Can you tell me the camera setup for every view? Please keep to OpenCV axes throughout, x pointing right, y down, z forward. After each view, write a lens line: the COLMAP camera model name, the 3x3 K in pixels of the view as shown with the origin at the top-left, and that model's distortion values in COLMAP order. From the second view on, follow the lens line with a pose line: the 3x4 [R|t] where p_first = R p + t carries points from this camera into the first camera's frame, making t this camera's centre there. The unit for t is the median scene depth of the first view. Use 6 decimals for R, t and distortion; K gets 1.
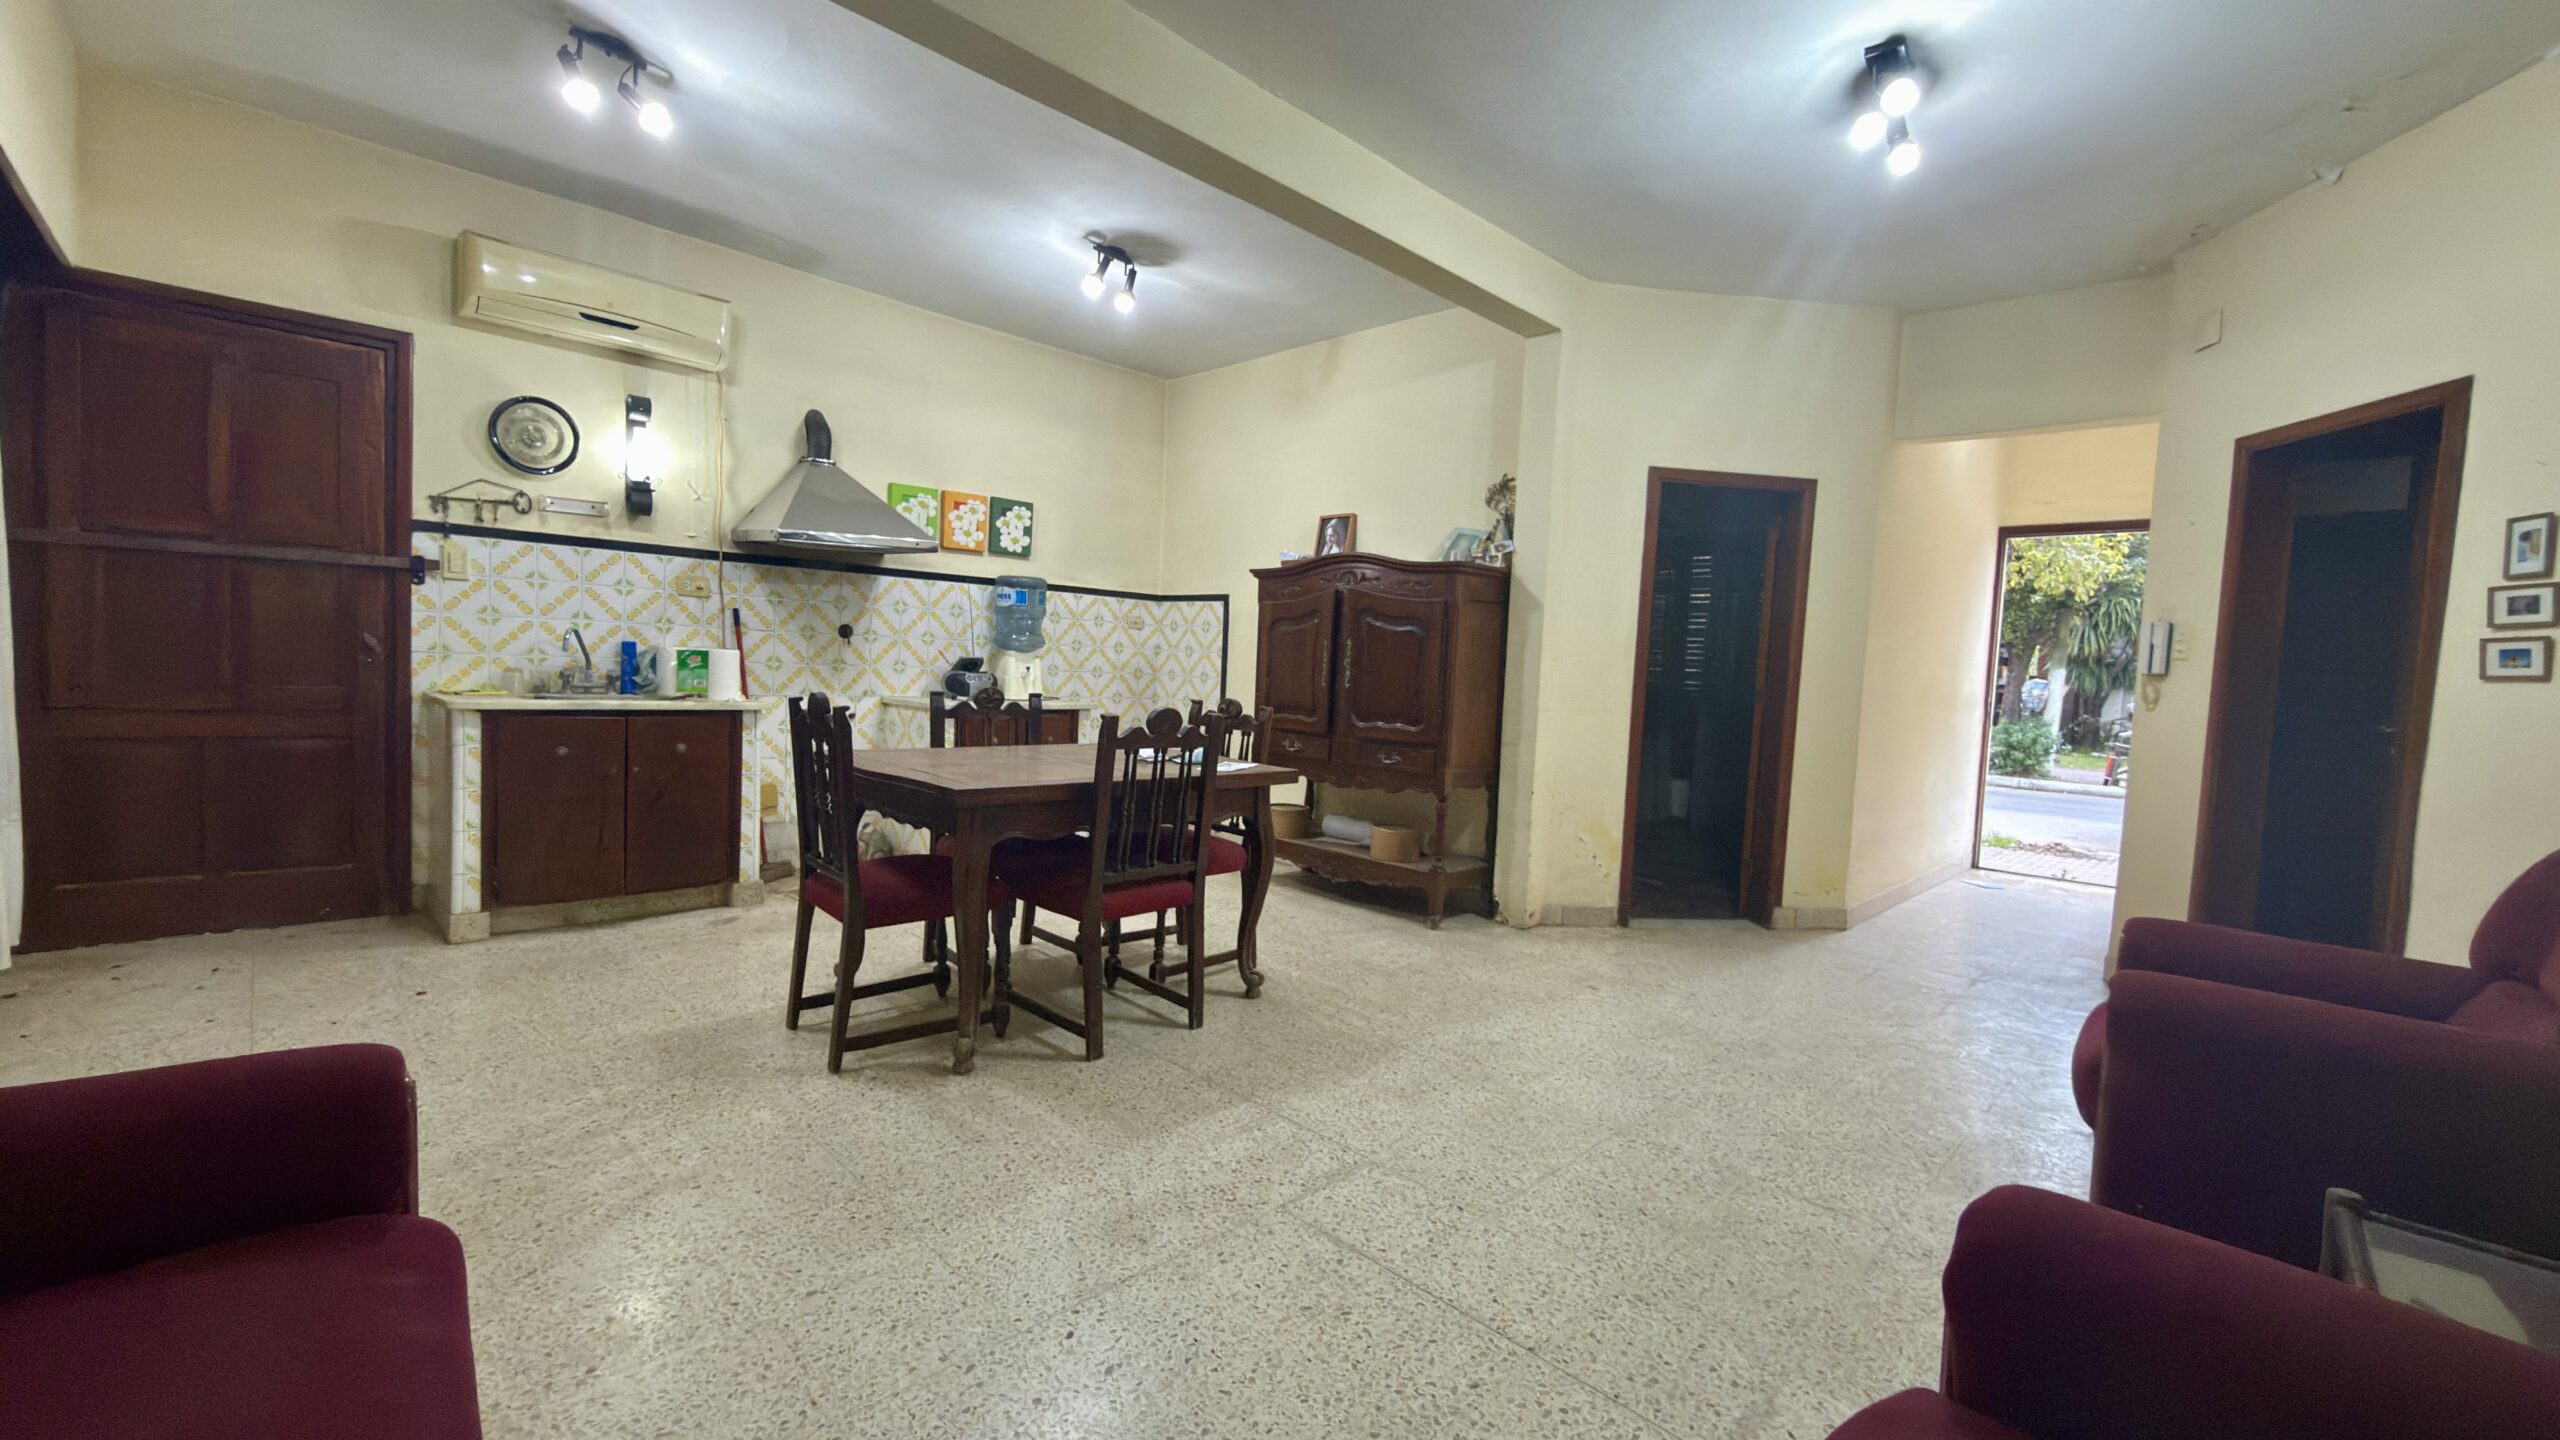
lens RADIAL K [[1020.4, 0, 1282.3], [0, 1020.4, 717.1], [0, 0, 1]] dist [-0.001423, 0.000480]
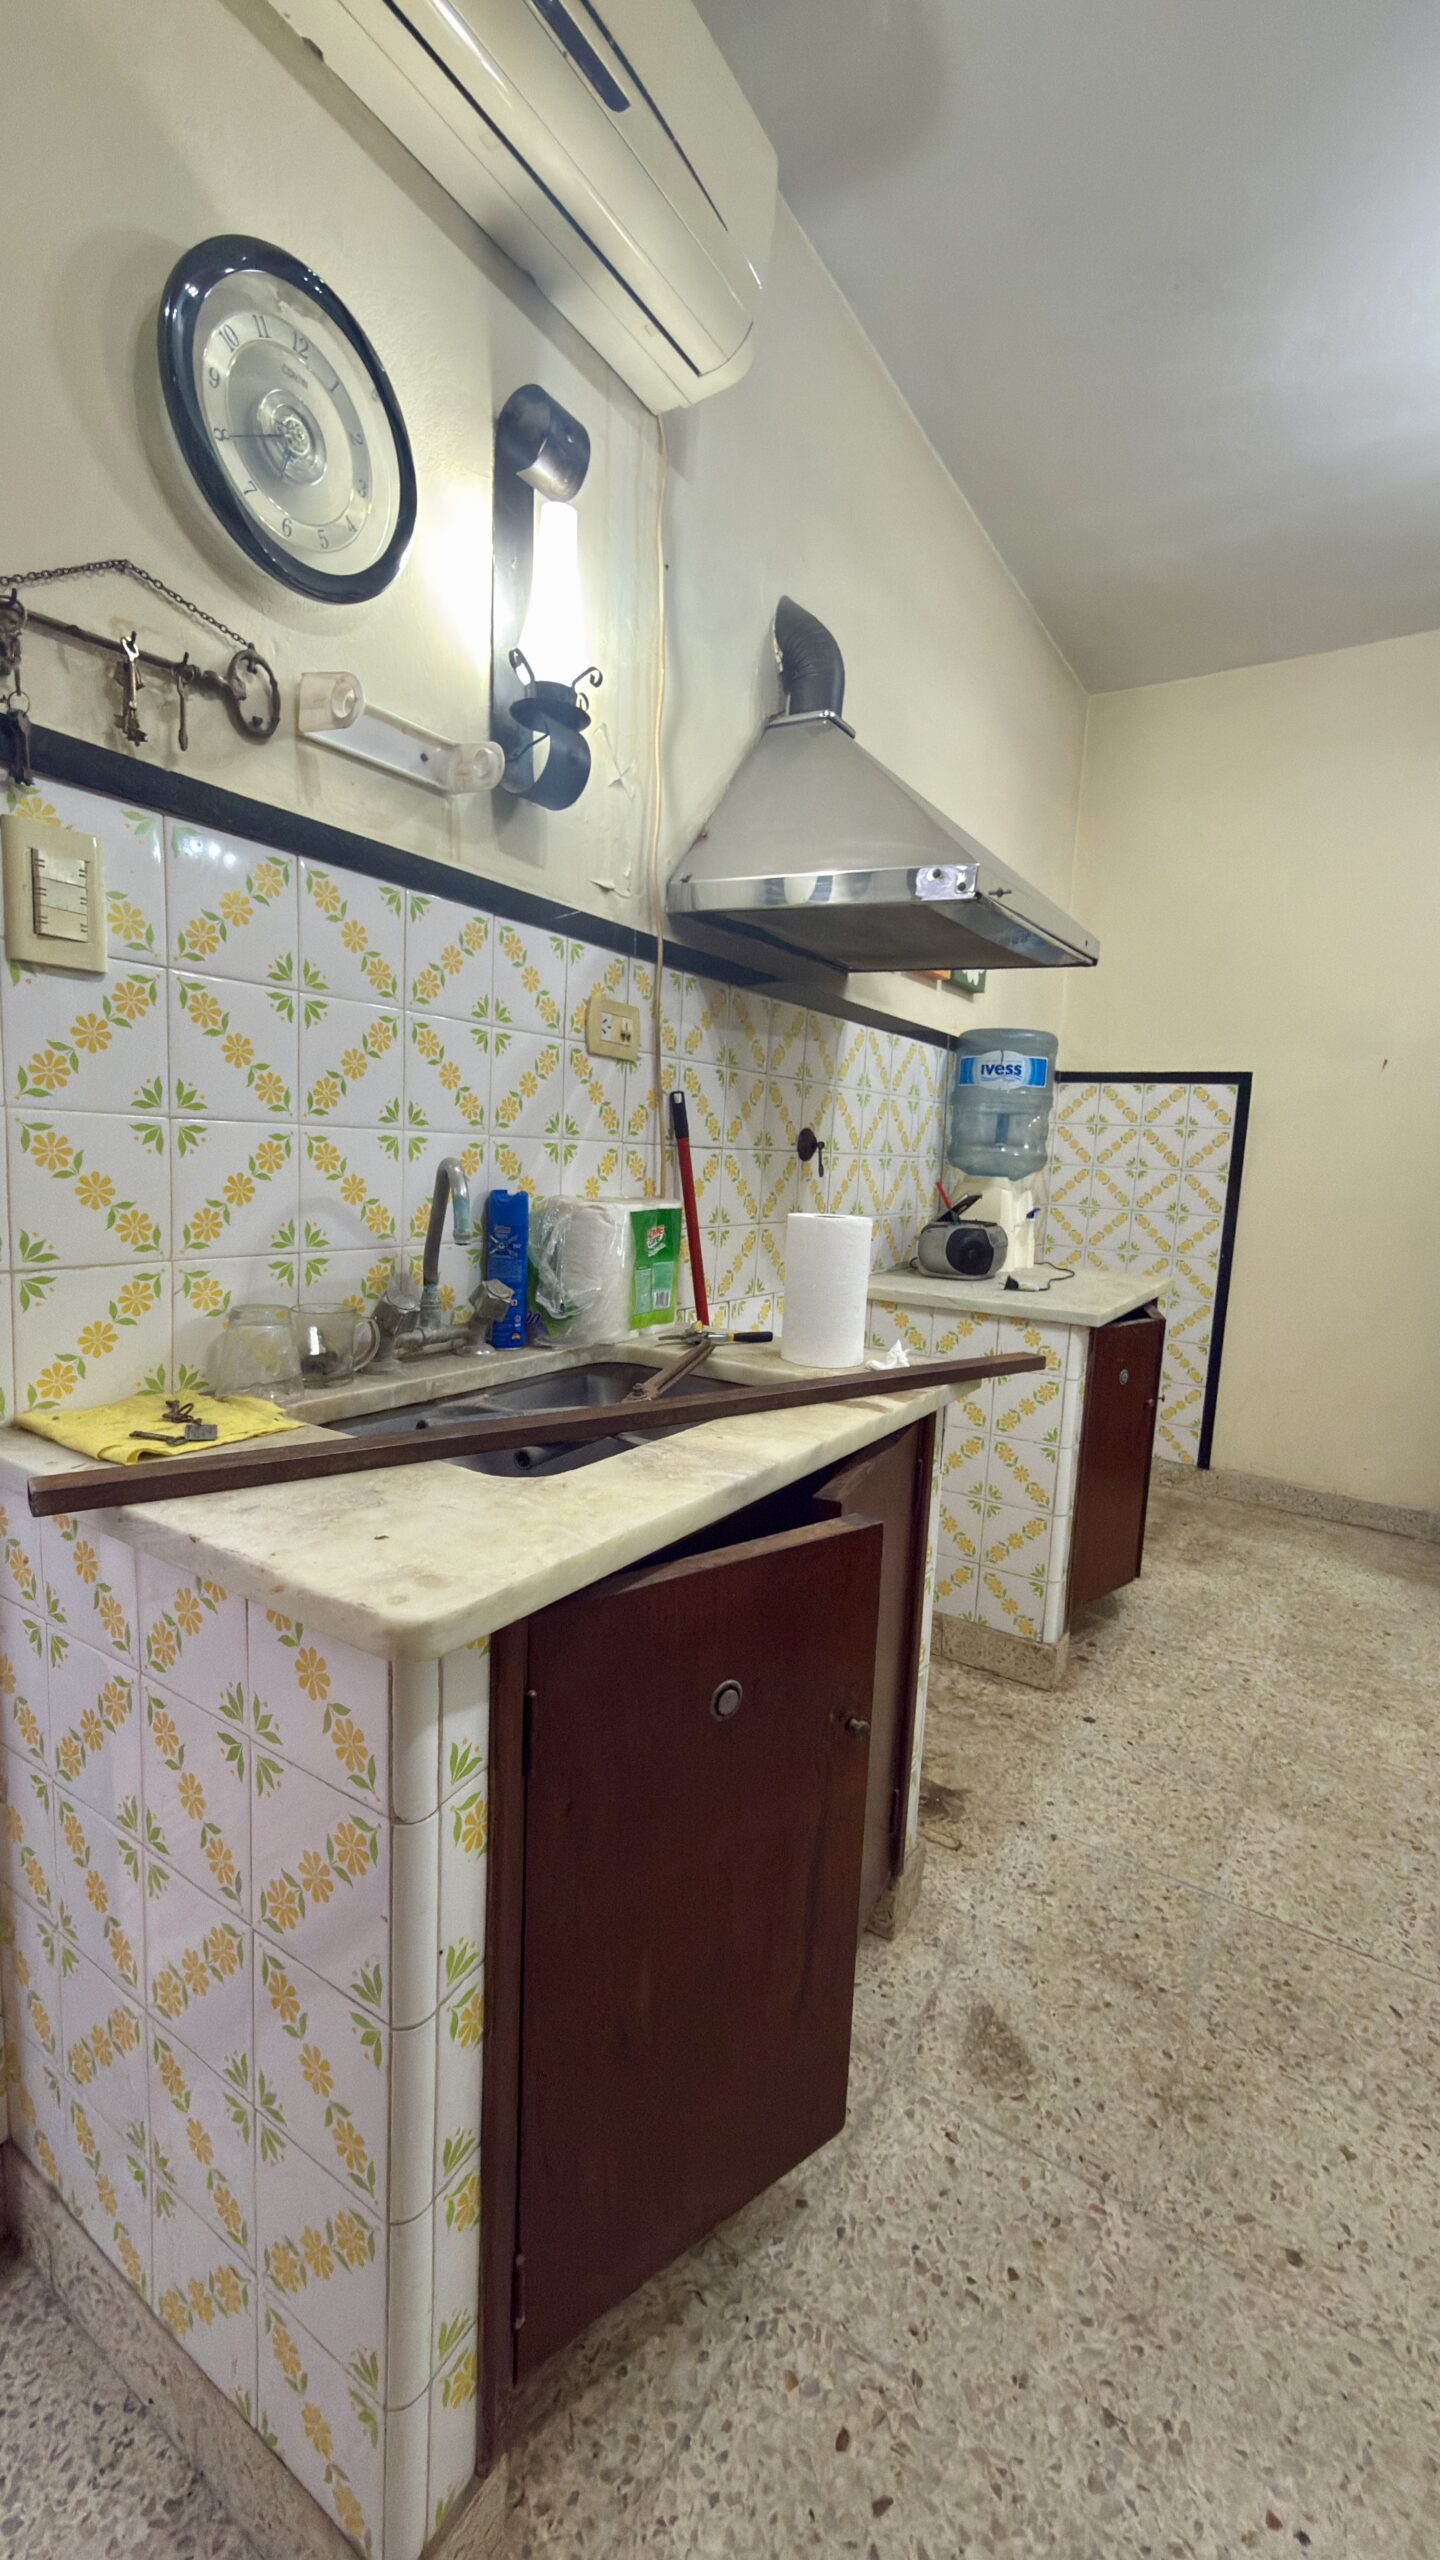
lens RADIAL K [[1020.4, 0, 718.6], [0, 1020.4, 1277.1], [0, 0, 1]] dist [-0.001423, 0.000480]
pose [[0.979638, -0.021743, 0.199592, -0.645619], [0.005200, 0.996533, 0.083038, -0.074011], [-0.200705, -0.080310, 0.976354, 0.661879]]
